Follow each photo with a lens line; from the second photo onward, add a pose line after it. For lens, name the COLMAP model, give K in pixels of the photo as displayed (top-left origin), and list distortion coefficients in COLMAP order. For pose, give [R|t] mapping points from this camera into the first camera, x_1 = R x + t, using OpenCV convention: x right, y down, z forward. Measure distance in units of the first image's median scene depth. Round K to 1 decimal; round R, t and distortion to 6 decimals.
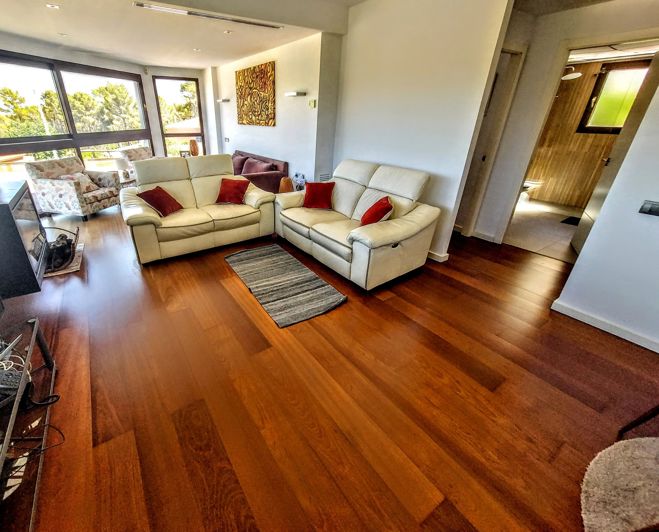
lens RADIAL K [[295.4, 0, 285.2], [0, 295.4, 253.5], [0, 0, 1]] dist [0.000270, -0.000673]
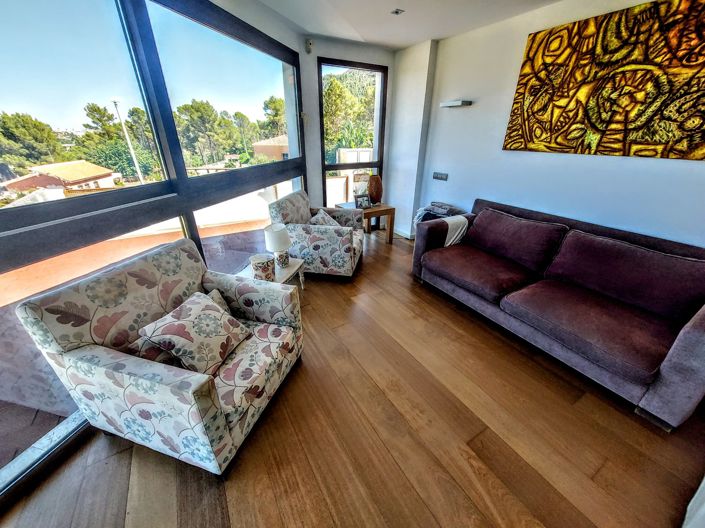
lens RADIAL K [[279.1, 0, 352.5], [0, 279.1, 264.0], [0, 0, 1]] dist [0.002759, 0.000360]
pose [[0.999836, 0.006941, -0.016746, -0.352470], [-0.006912, 0.999974, 0.001824, -0.216747], [0.016758, -0.001708, 0.999858, 0.465722]]
